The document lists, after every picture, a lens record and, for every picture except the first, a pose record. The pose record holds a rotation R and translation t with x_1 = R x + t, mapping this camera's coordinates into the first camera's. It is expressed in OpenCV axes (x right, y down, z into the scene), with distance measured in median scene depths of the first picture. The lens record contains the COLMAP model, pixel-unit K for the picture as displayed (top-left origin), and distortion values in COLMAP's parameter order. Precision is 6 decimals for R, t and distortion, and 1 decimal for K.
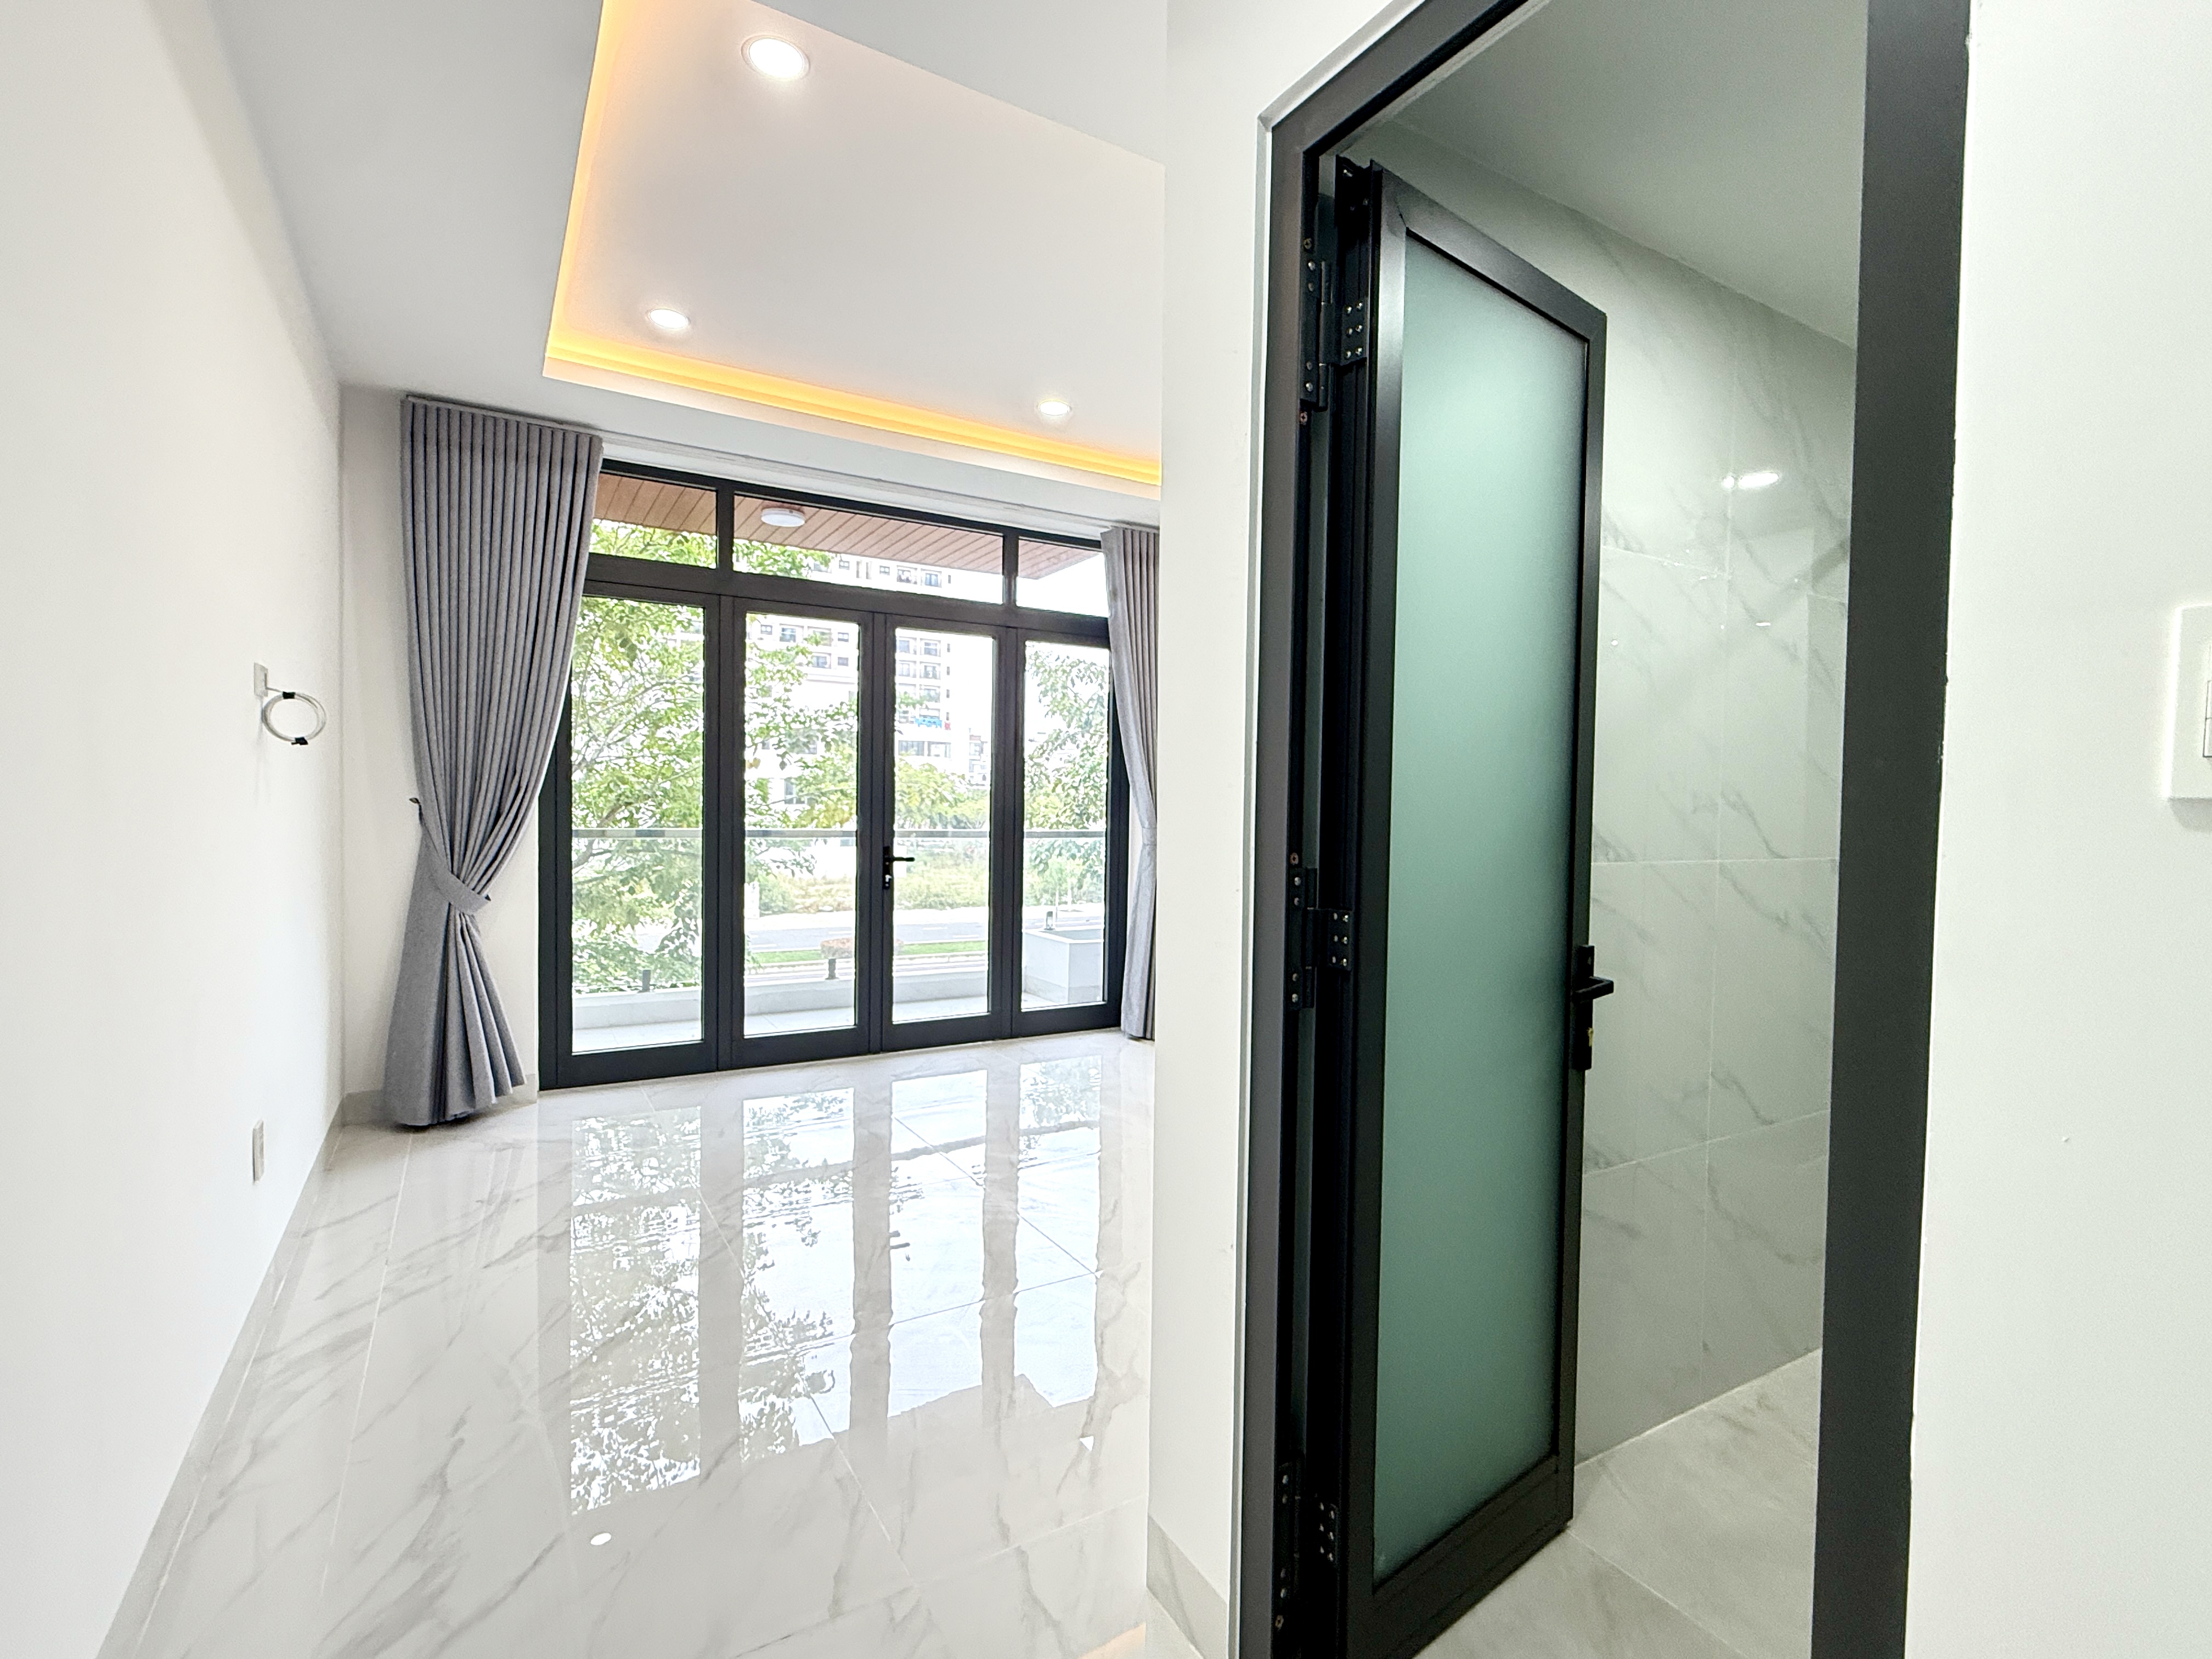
lens RADIAL K [[1015.2, 0, 1100.3], [0, 1015.2, 838.3], [0, 0, 1]] dist [-0.001625, -0.001354]
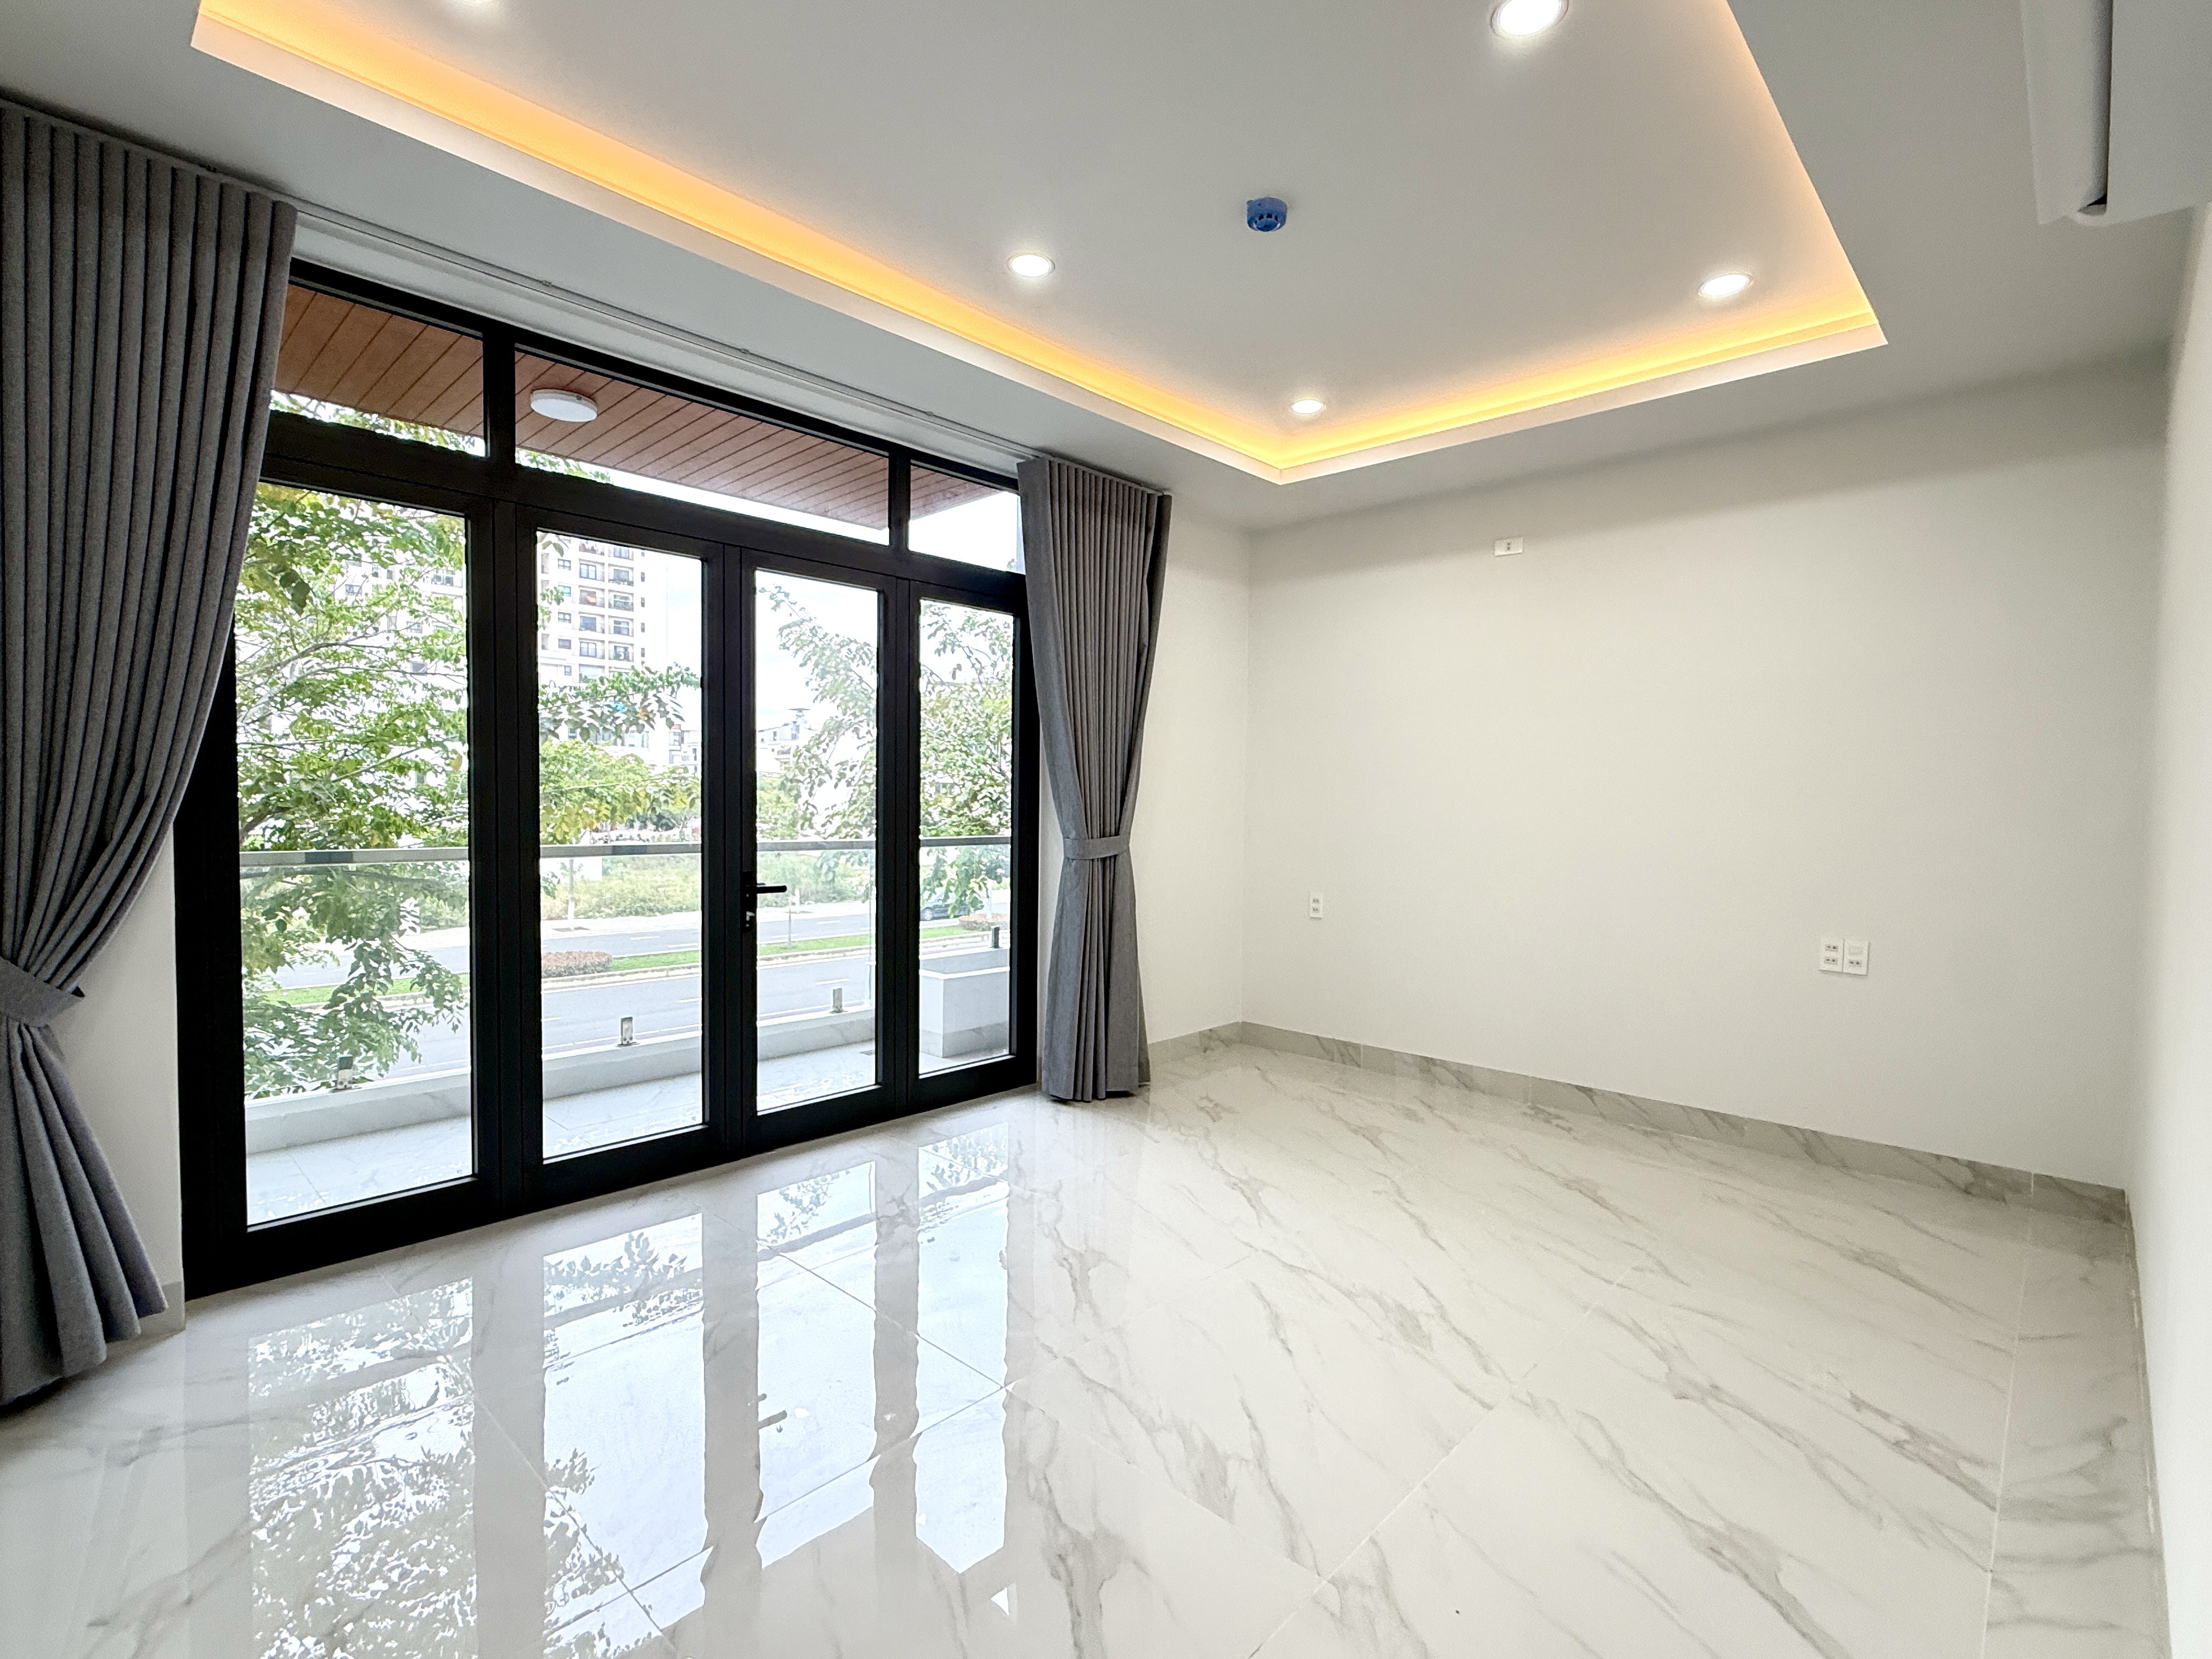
lens RADIAL K [[1015.2, 0, 1101.4], [0, 1015.2, 839.9], [0, 0, 1]] dist [-0.001625, -0.001354]
pose [[0.961898, -0.016369, 0.272917, -0.164197], [0.013854, 0.999842, 0.011140, -0.019617], [-0.273056, -0.006935, 0.961973, 0.238831]]
